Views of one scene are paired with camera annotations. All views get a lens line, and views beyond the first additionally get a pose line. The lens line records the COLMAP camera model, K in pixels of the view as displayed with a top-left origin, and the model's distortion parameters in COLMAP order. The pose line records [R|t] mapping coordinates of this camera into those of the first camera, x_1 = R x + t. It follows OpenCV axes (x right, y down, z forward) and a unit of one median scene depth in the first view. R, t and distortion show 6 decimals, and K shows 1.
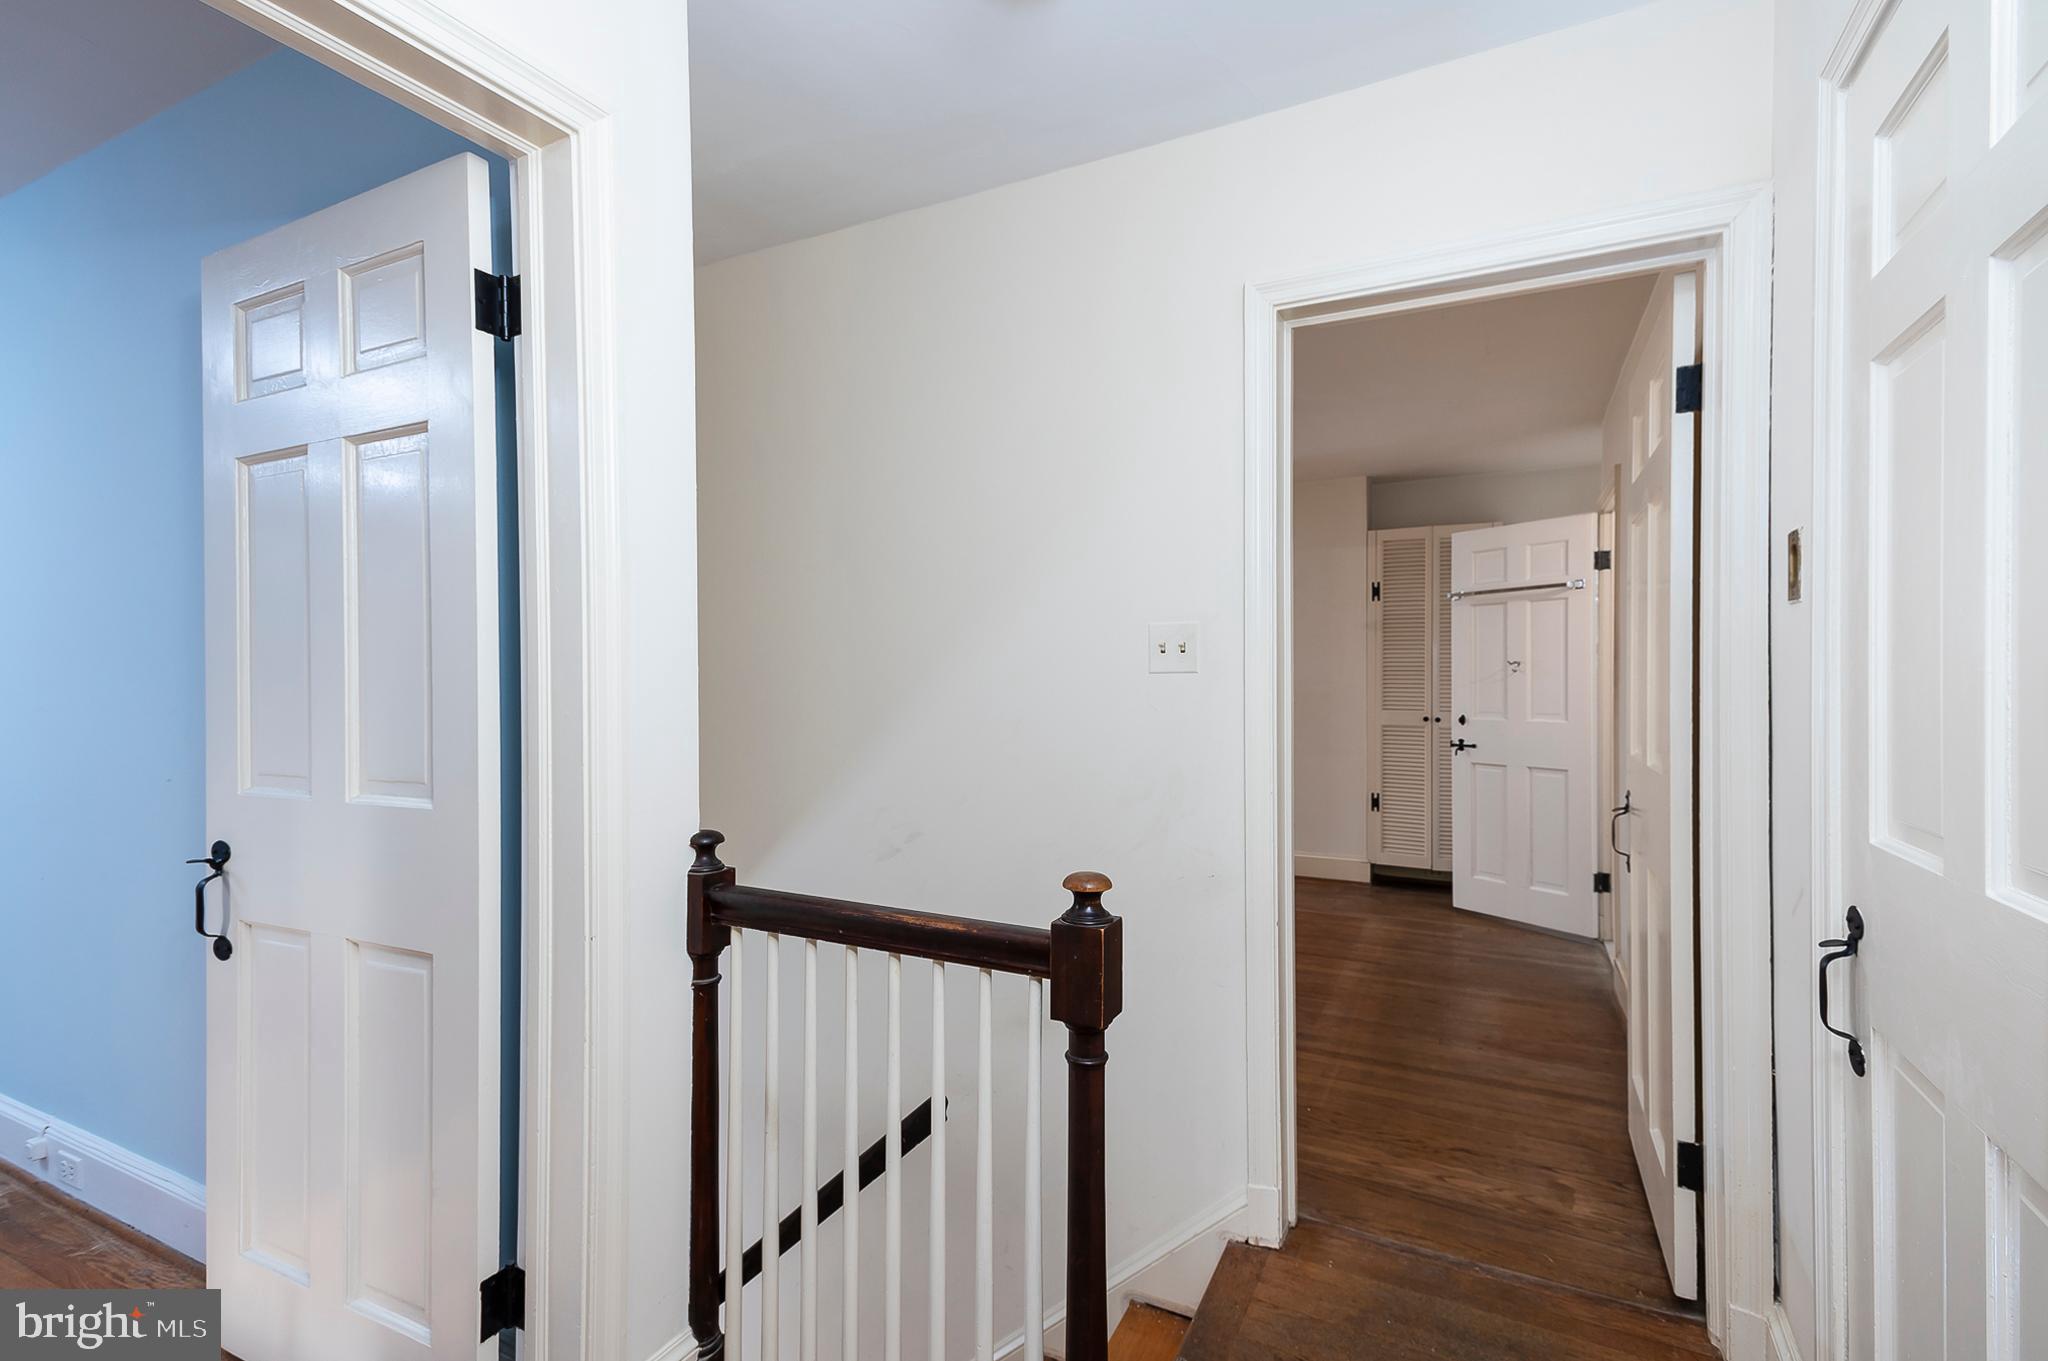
lens RADIAL K [[955.2, 0, 1026.3], [0, 955.2, 680.4], [0, 0, 1]] dist [0.033651, -0.003121]
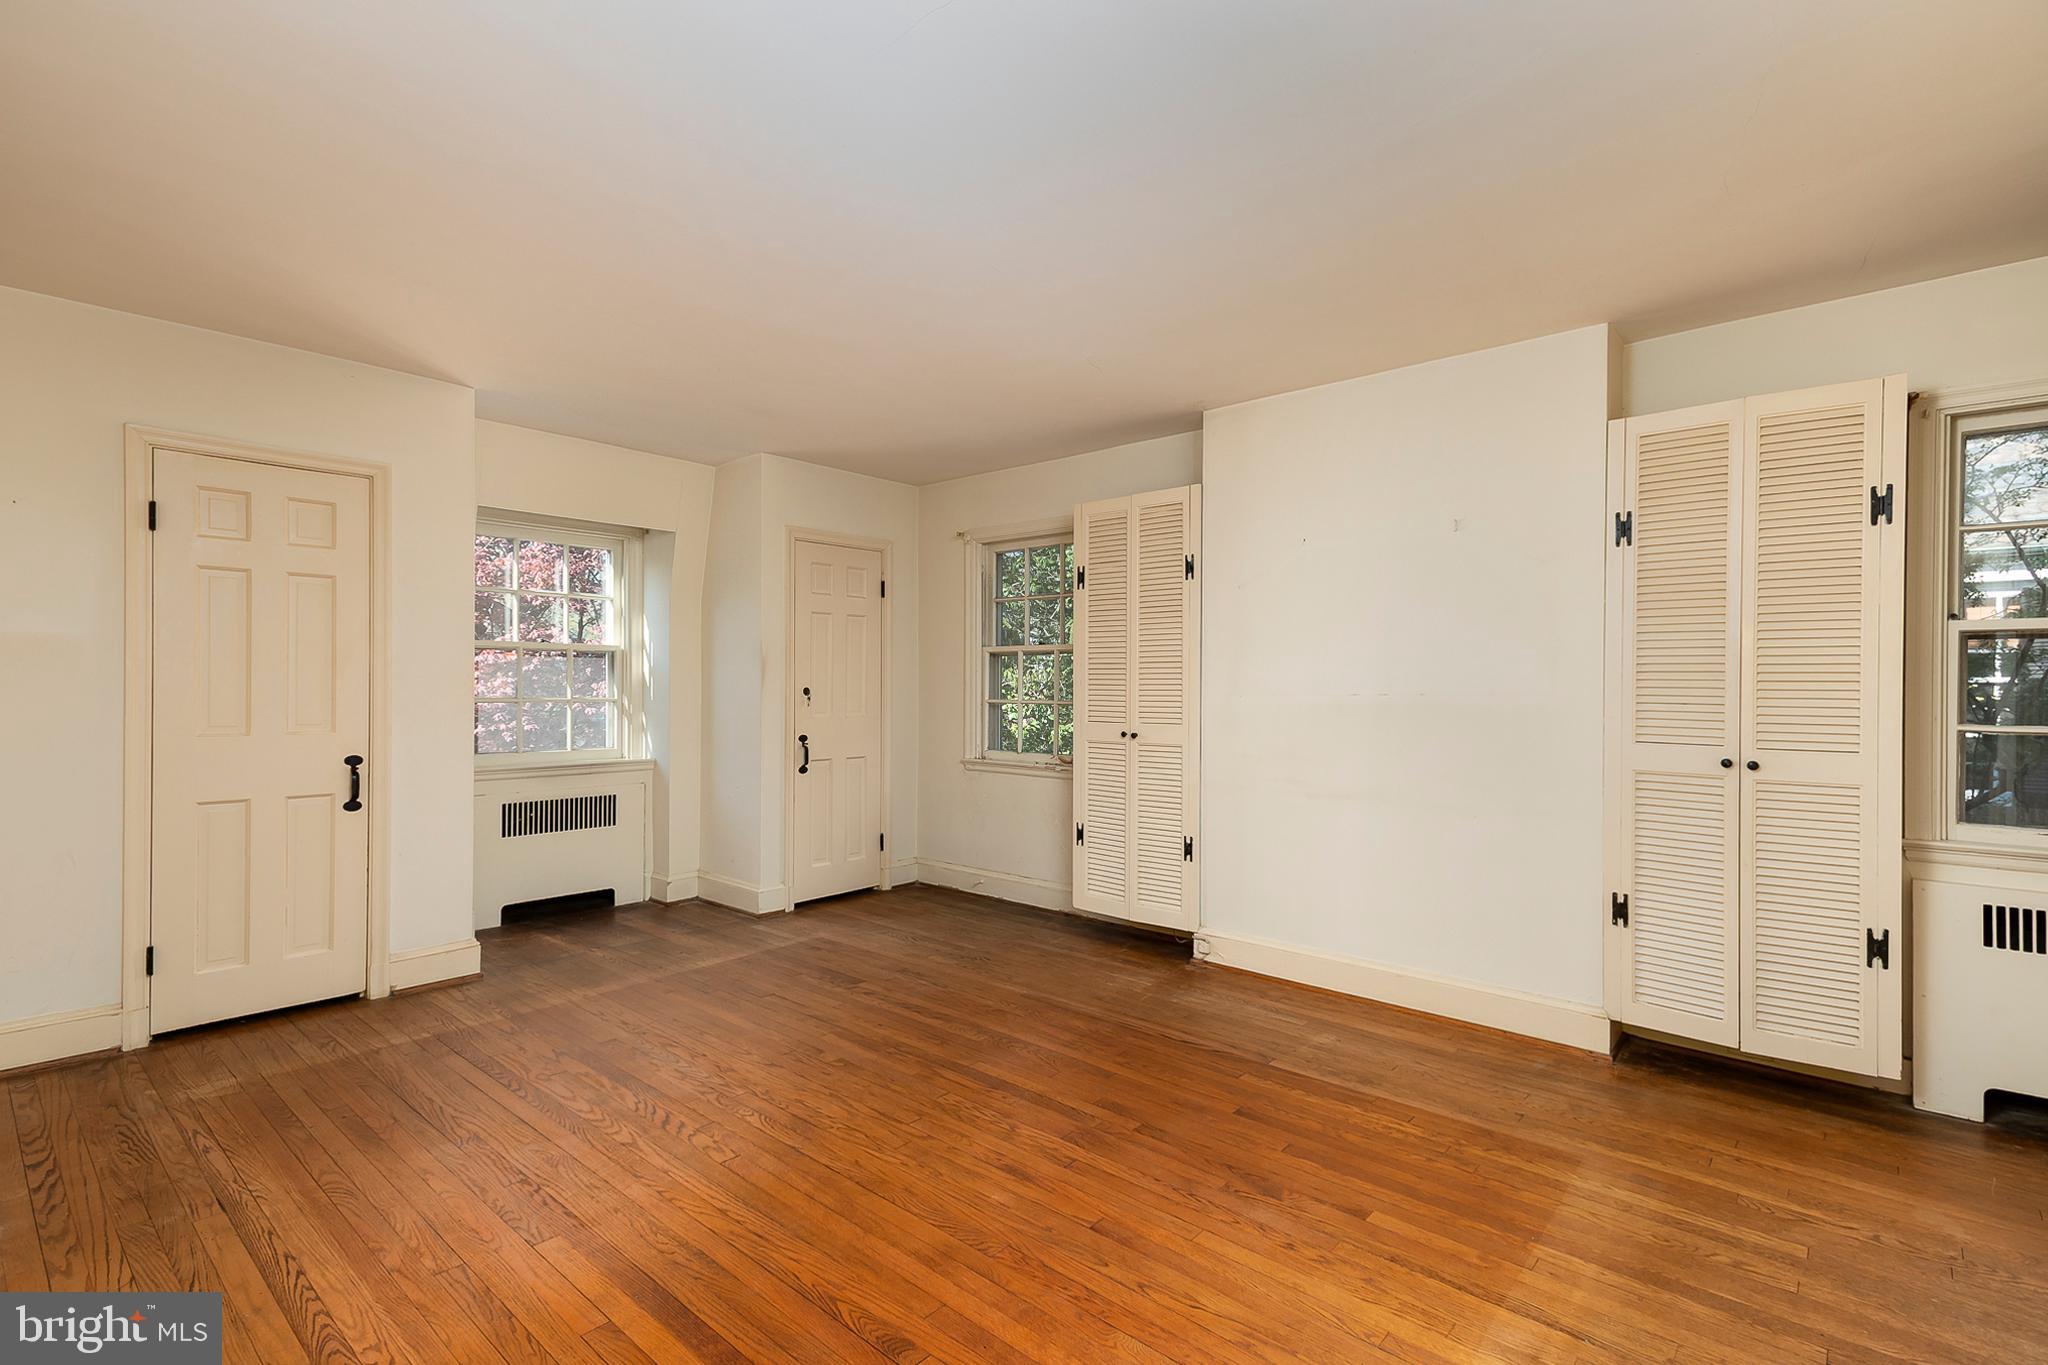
lens RADIAL K [[955.2, 0, 1006.9], [0, 955.2, 684.2], [0, 0, 1]] dist [0.033651, -0.003121]
pose [[0.964512, 0.006822, -0.263949, 0.175764], [-0.008435, 0.999952, -0.004979, 0.002961], [0.263903, 0.007029, 0.964524, 0.382059]]
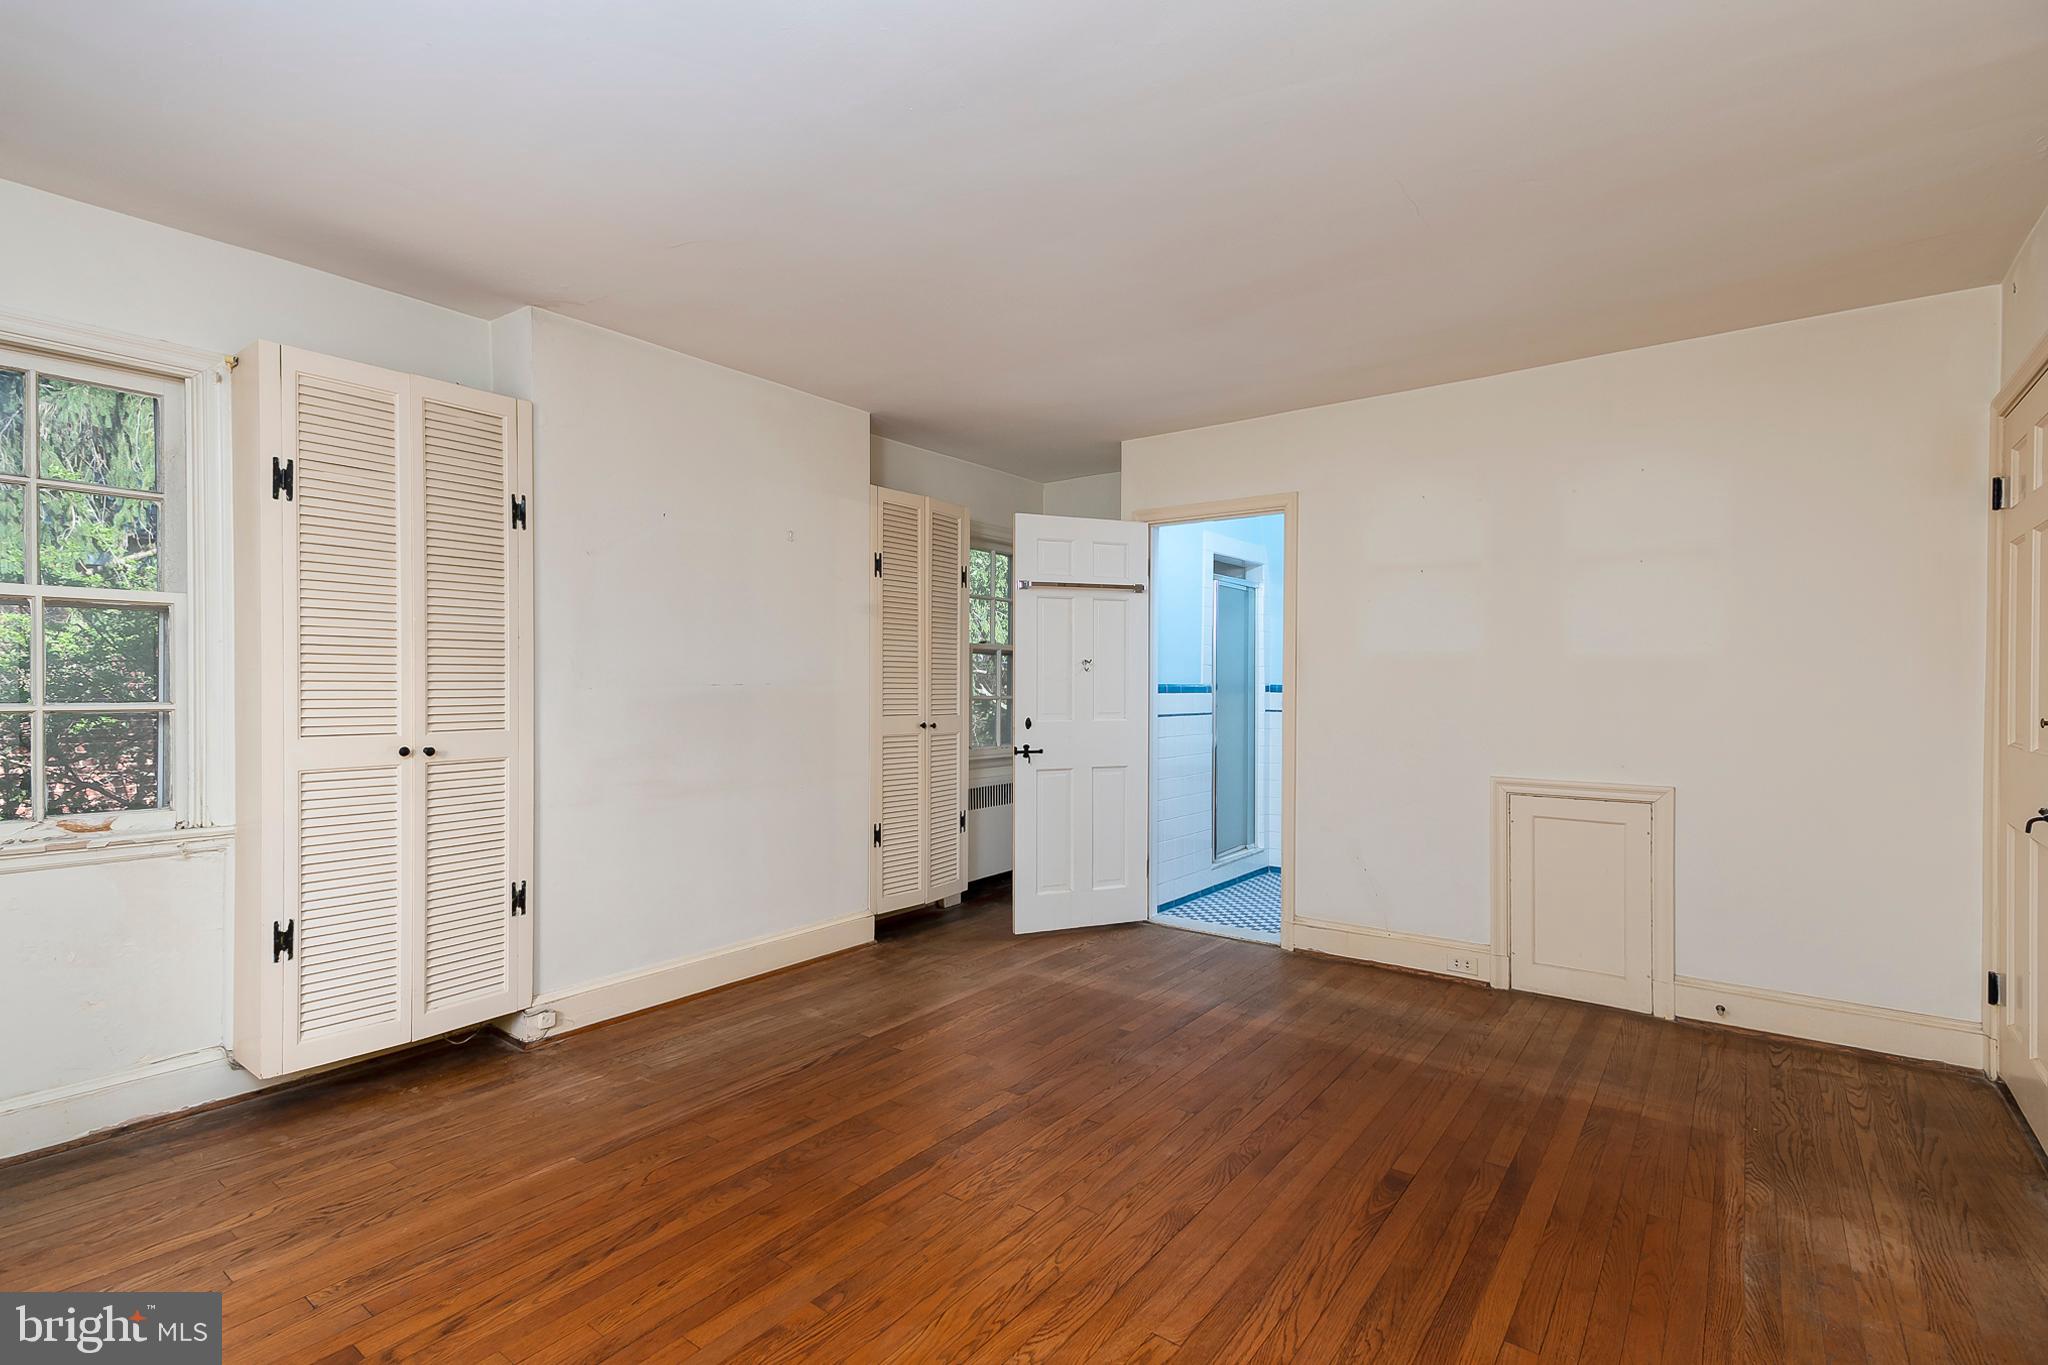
lens RADIAL K [[955.2, 0, 1025.0], [0, 955.2, 681.8], [0, 0, 1]] dist [0.033651, -0.003121]
pose [[0.175101, 0.000903, 0.984550, -0.395714], [-0.003614, 0.999993, -0.000275, 0.002048], [-0.984544, -0.003510, 0.175103, 0.774182]]
